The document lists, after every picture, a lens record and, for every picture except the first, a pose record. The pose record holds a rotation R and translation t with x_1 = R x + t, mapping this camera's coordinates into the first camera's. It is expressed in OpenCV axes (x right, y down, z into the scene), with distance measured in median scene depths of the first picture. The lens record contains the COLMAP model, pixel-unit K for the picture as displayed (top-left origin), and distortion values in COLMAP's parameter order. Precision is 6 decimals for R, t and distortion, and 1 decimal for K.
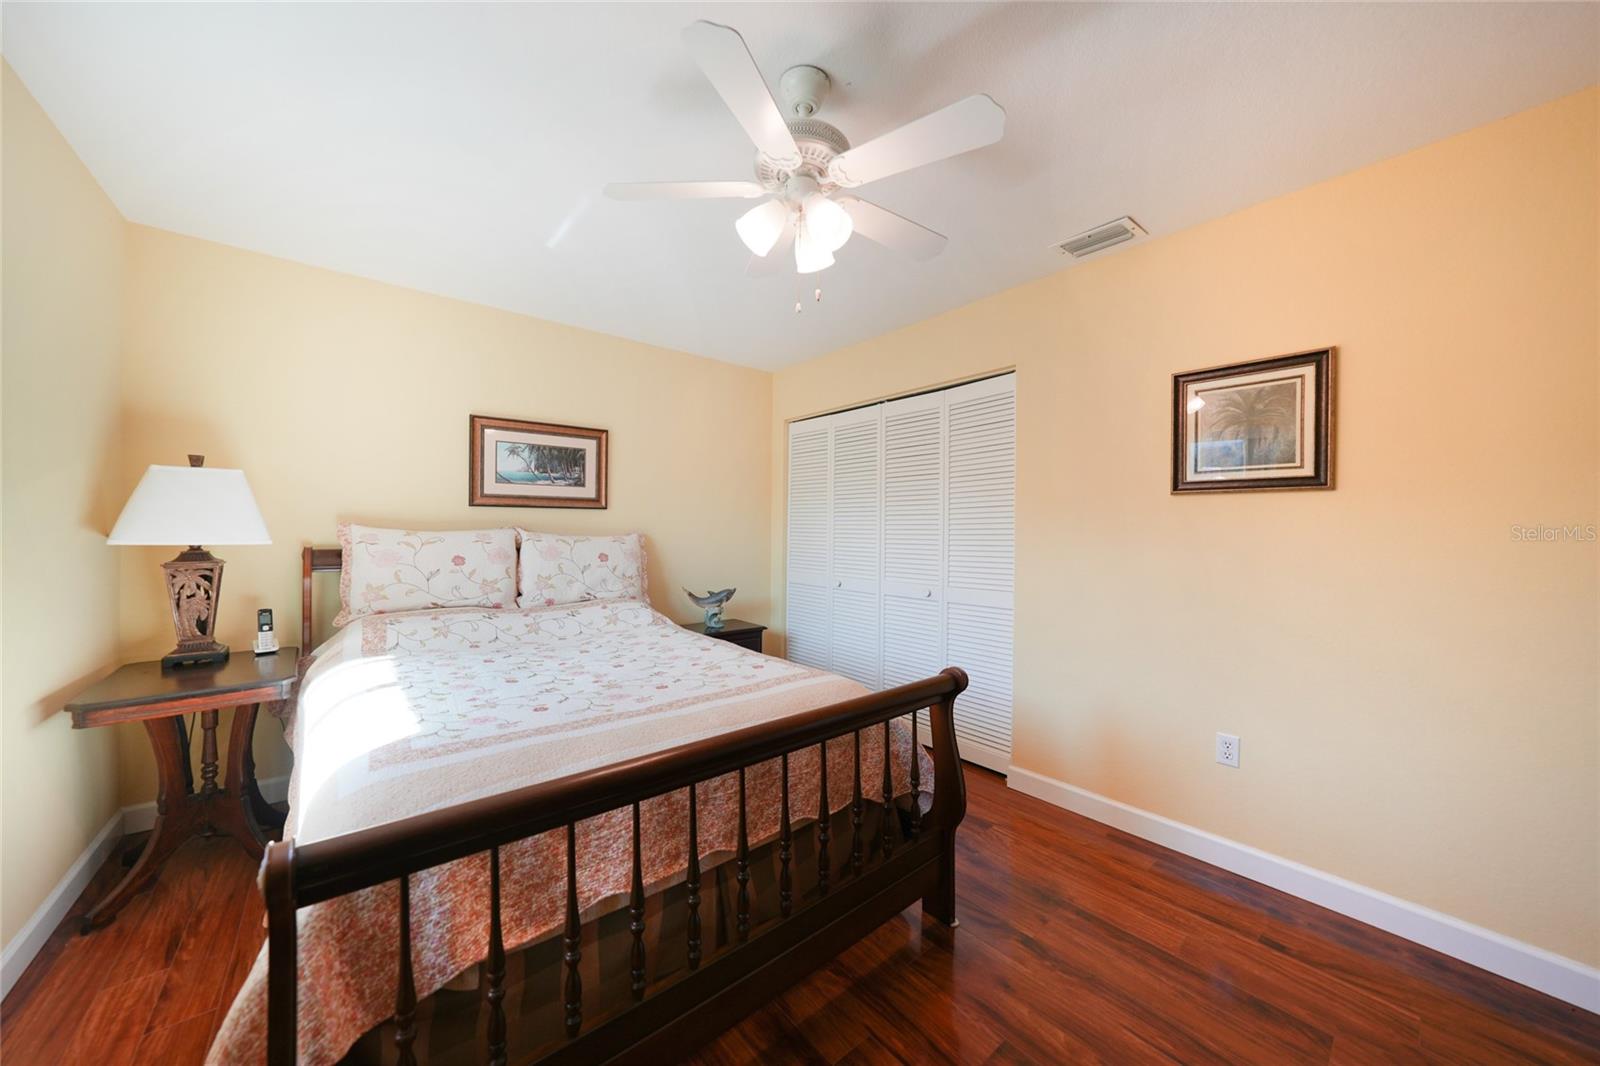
lens RADIAL K [[556.9, 0, 800.4], [0, 556.9, 534.6], [0, 0, 1]] dist [-0.023659, 0.004057]
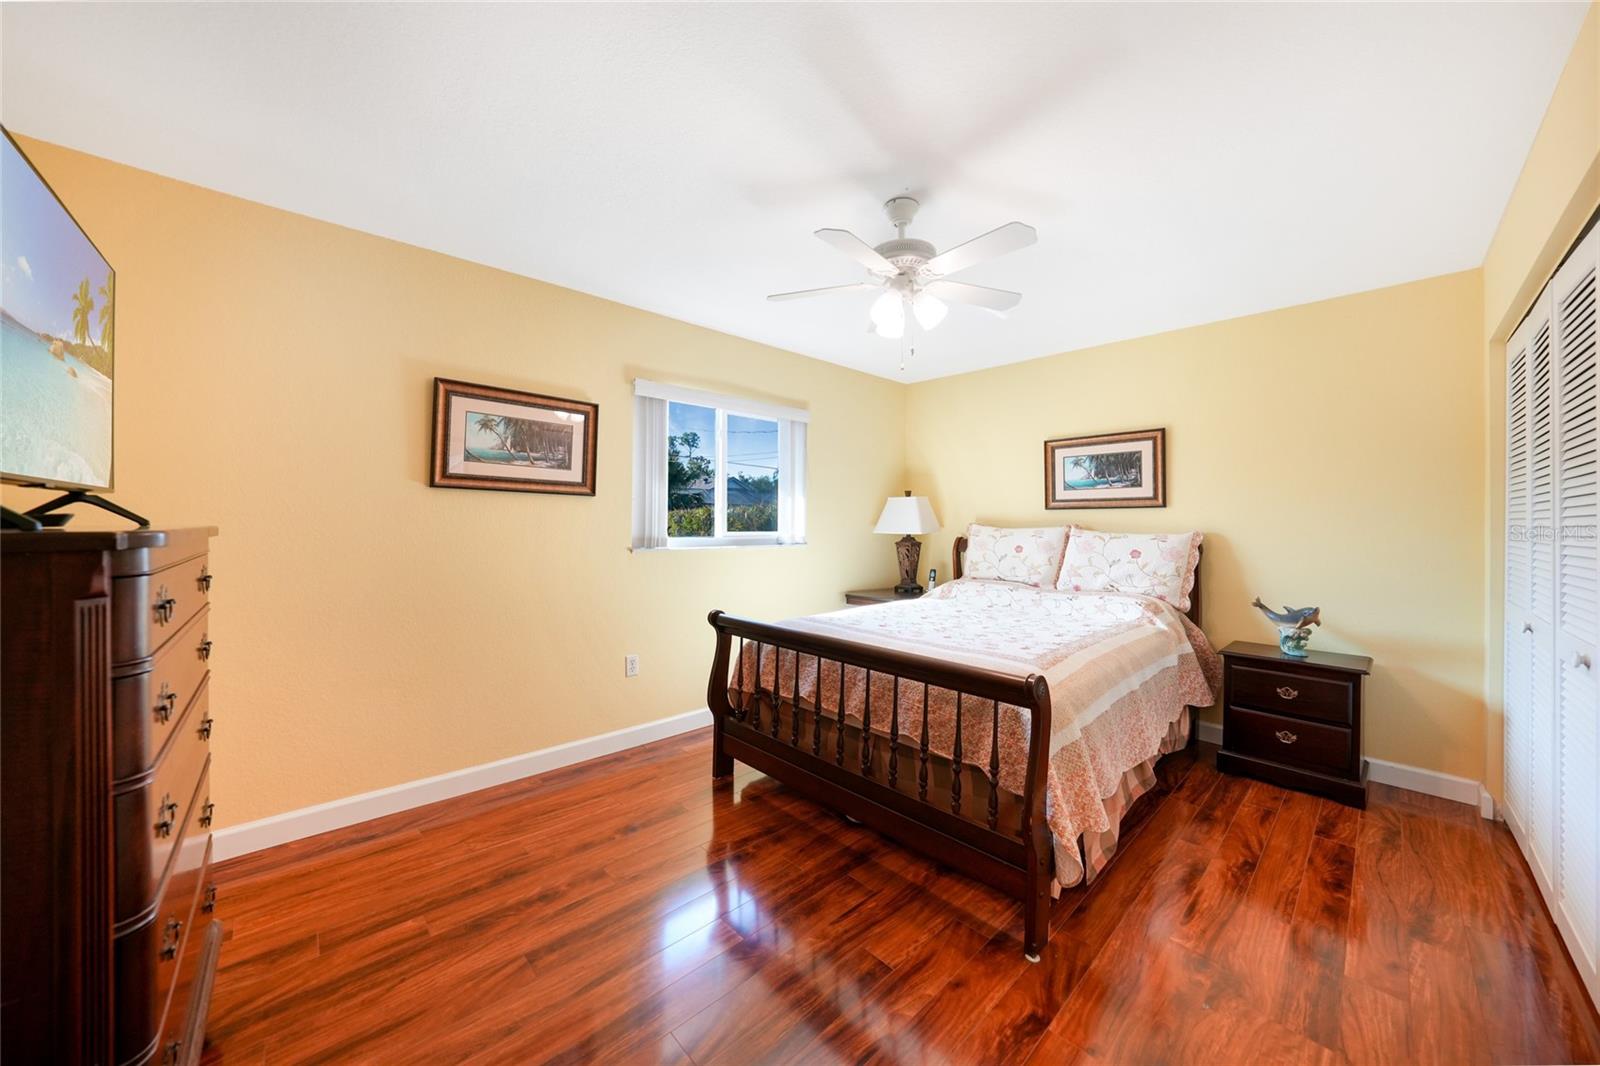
lens RADIAL K [[556.9, 0, 799.4], [0, 556.9, 528.0], [0, 0, 1]] dist [-0.023659, 0.004057]
pose [[0.054534, -0.008337, -0.998477, 0.673743], [-0.022223, 0.999707, -0.009561, 0.017212], [0.998265, 0.022711, 0.054333, 0.328966]]
